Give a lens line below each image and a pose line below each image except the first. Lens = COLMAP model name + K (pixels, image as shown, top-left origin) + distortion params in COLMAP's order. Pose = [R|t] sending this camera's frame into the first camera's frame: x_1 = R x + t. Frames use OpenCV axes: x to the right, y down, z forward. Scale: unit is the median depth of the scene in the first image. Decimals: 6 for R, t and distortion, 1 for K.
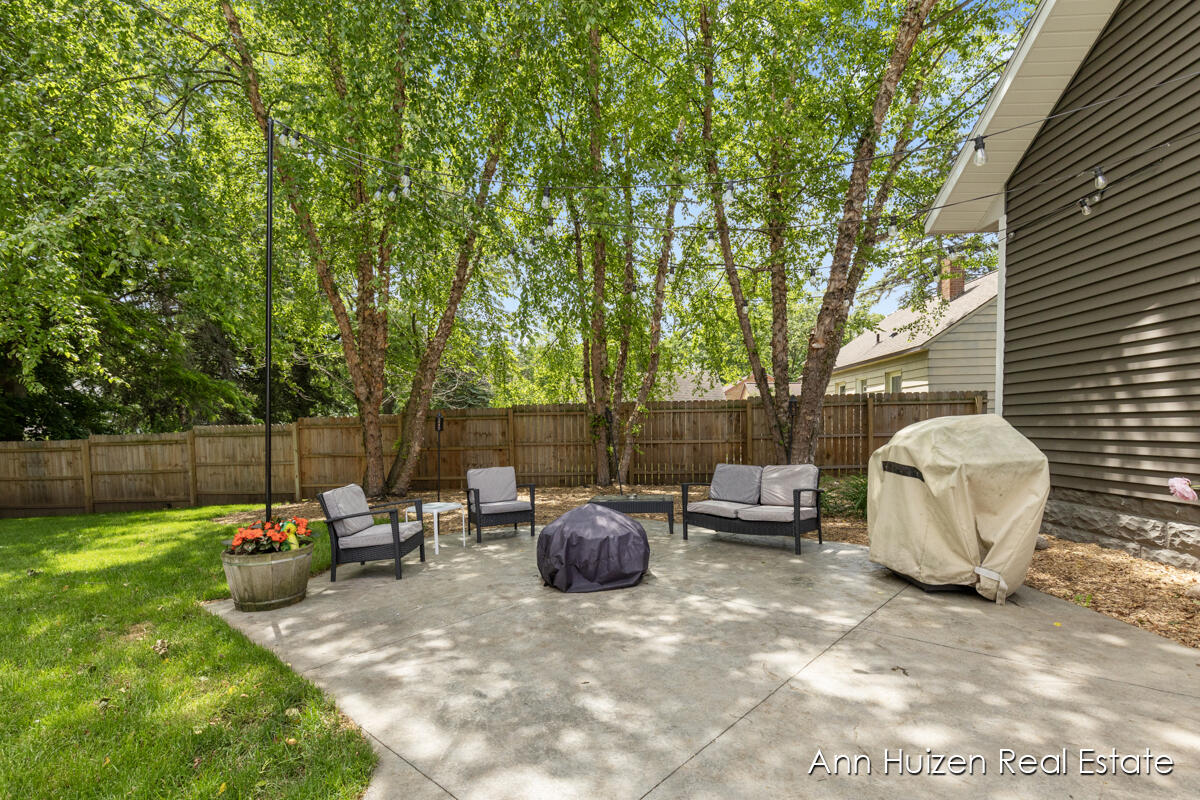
lens RADIAL K [[524.7, 0, 591.7], [0, 524.7, 412.3], [0, 0, 1]] dist [-0.001159, 0.000502]
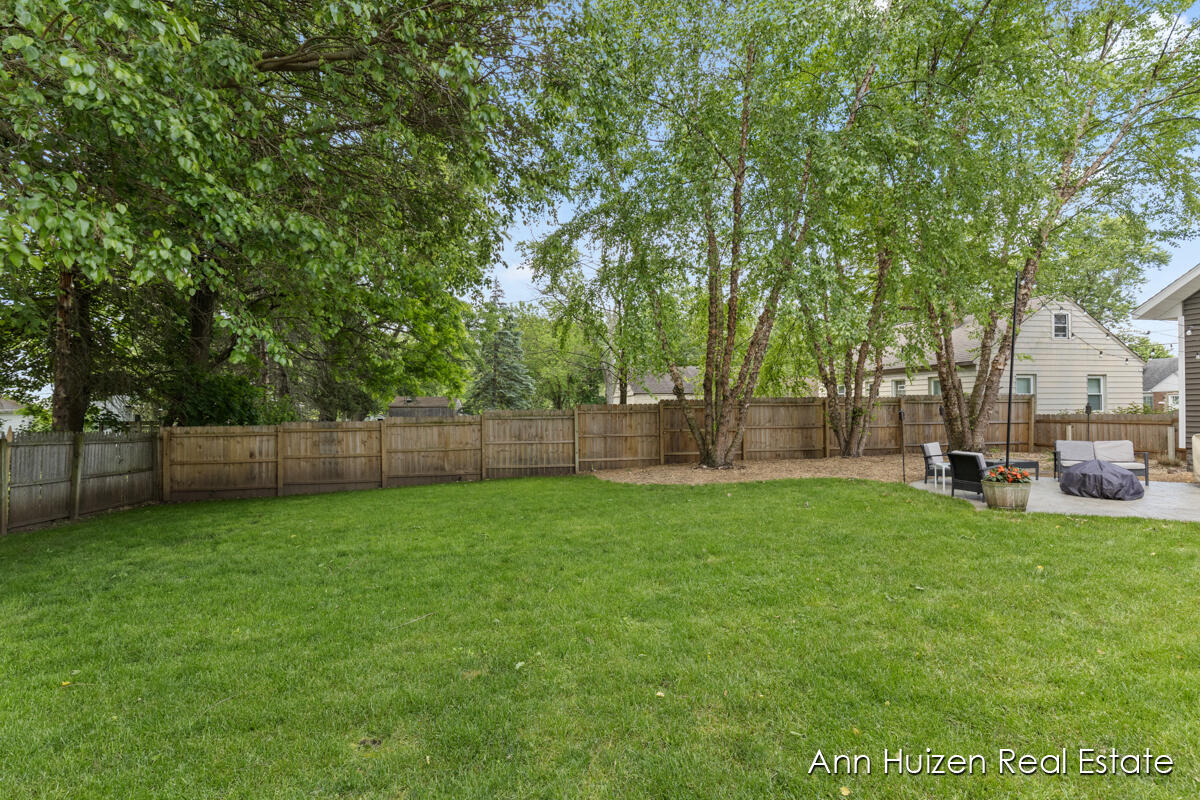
lens RADIAL K [[524.7, 0, 591.7], [0, 524.7, 412.3], [0, 0, 1]] dist [-0.001159, 0.000502]
pose [[0.977787, 0.013099, 0.209191, -3.404069], [-0.015177, 0.999850, 0.008331, 0.068604], [-0.209051, -0.011321, 0.977839, -1.023333]]
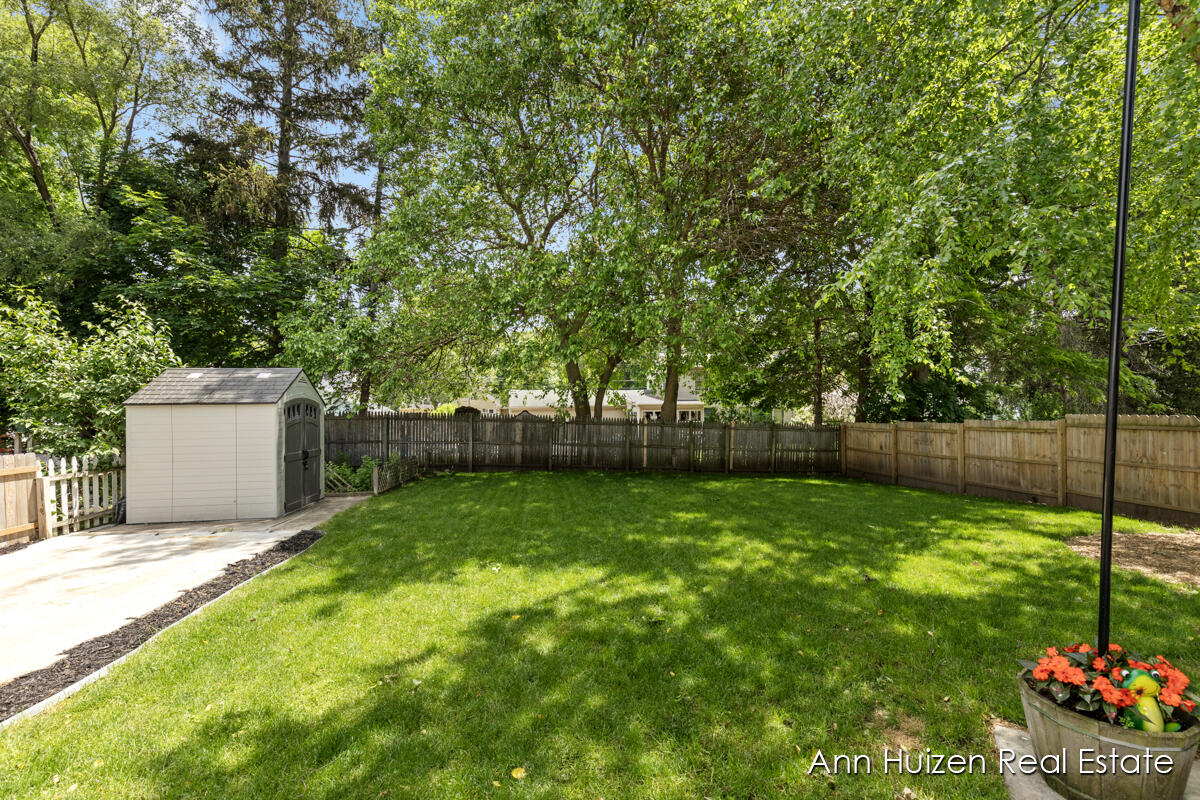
lens RADIAL K [[524.7, 0, 591.7], [0, 524.7, 412.3], [0, 0, 1]] dist [-0.001159, 0.000502]
pose [[0.175664, 0.030116, -0.983989, -0.083141], [0.008916, 0.999442, 0.032181, -0.067710], [0.984410, -0.014427, 0.175297, 0.204466]]
